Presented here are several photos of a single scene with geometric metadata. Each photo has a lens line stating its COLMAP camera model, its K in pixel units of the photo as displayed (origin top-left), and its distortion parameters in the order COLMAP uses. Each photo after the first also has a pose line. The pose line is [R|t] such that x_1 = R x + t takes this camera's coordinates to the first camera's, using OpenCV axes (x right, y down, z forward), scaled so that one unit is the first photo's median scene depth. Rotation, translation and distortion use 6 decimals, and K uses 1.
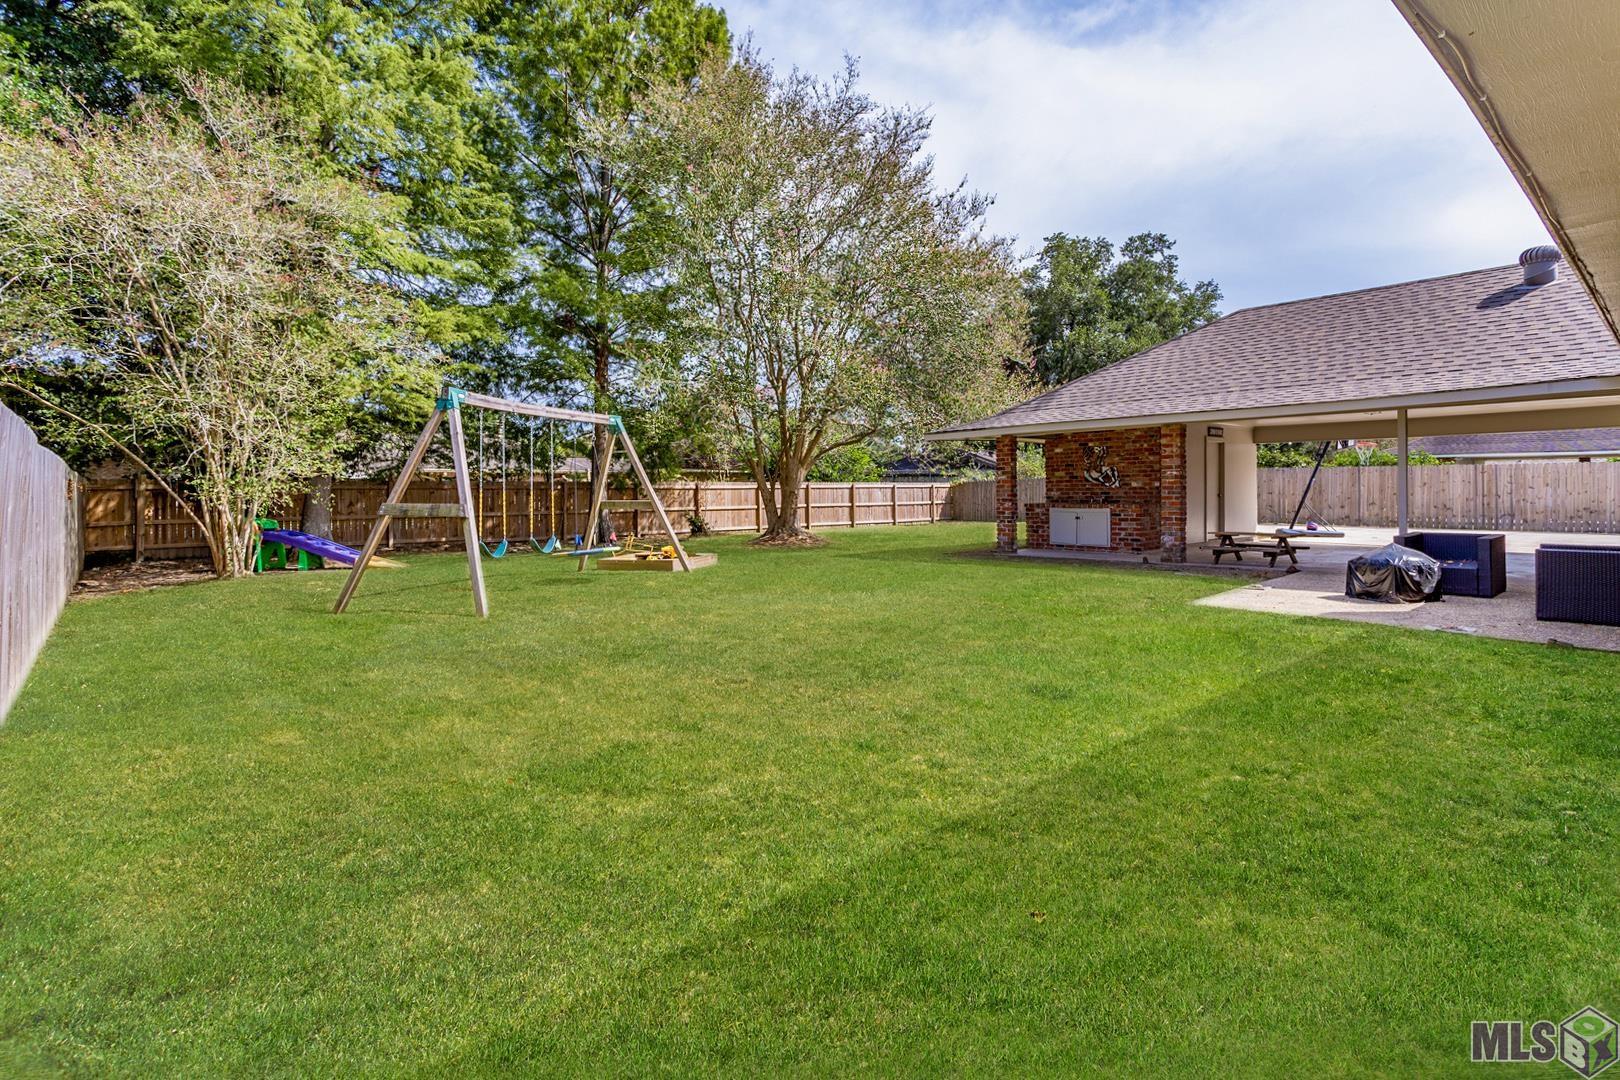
lens RADIAL K [[801.7, 0, 816.7], [0, 801.7, 498.2], [0, 0, 1]] dist [-0.001566, 0.003032]
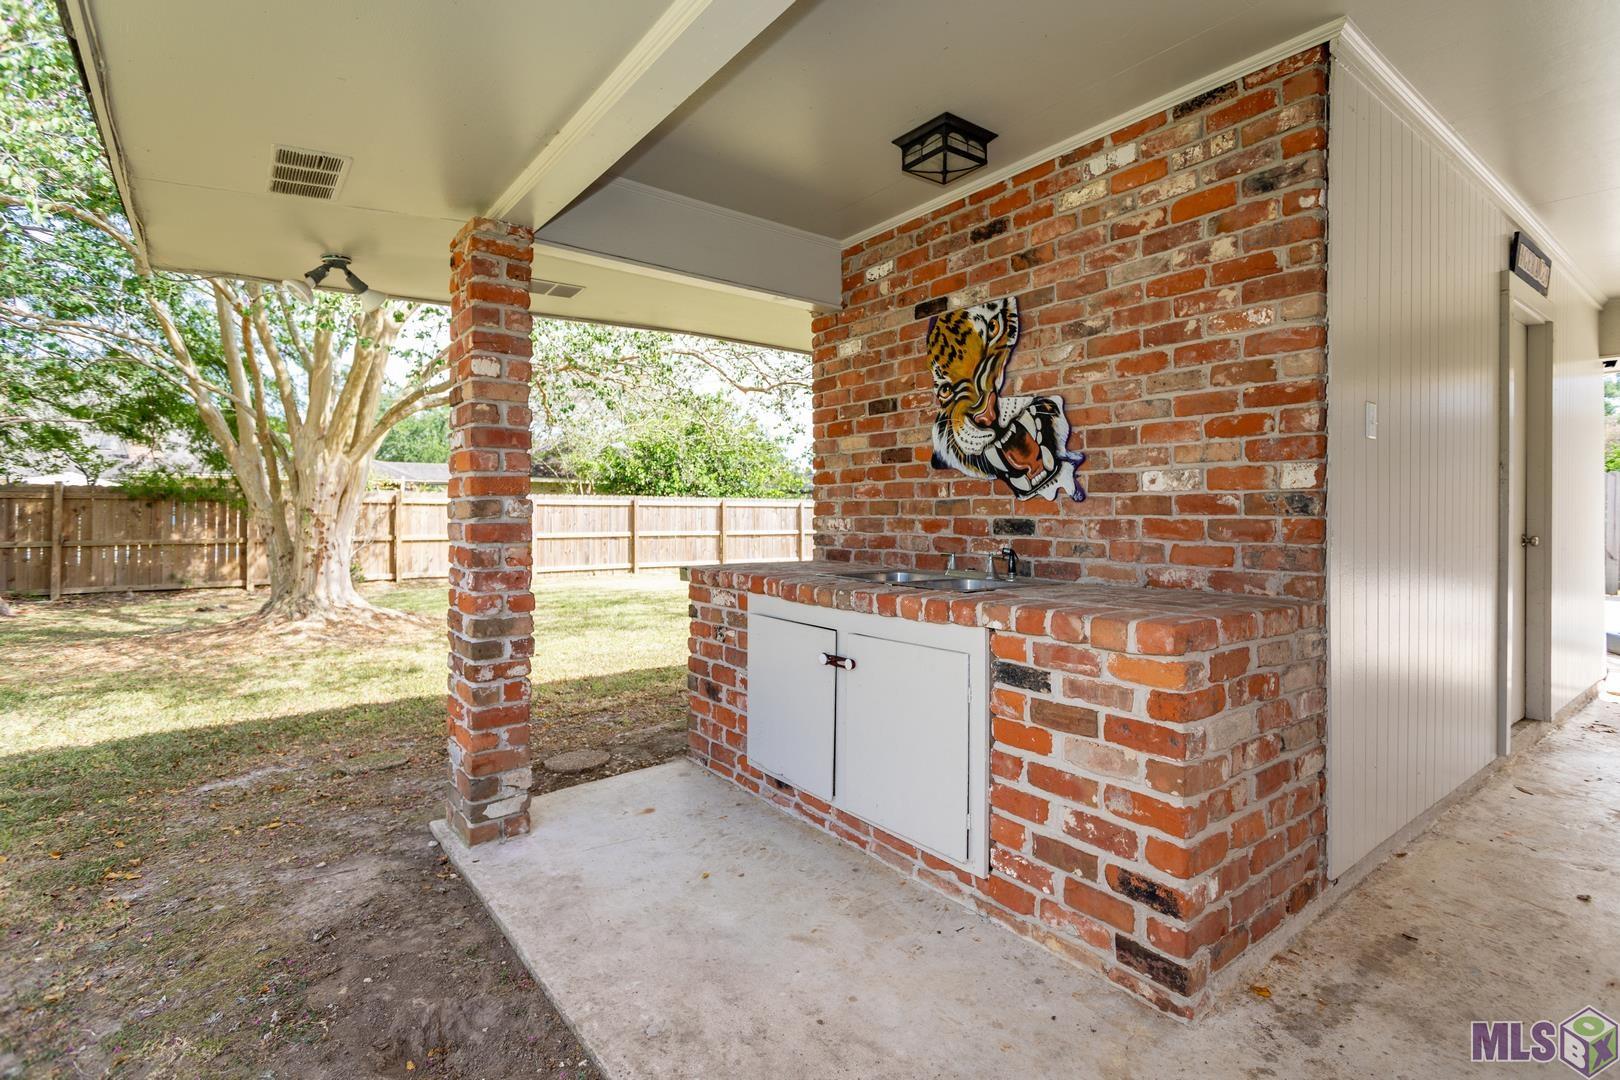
lens RADIAL K [[801.7, 0, 811.8], [0, 801.7, 523.0], [0, 0, 1]] dist [-0.001566, 0.003032]
pose [[0.997929, 0.009807, -0.063570, 0.319599], [-0.009511, 0.999943, 0.004944, -0.007852], [0.063615, -0.004329, 0.997965, 0.788409]]
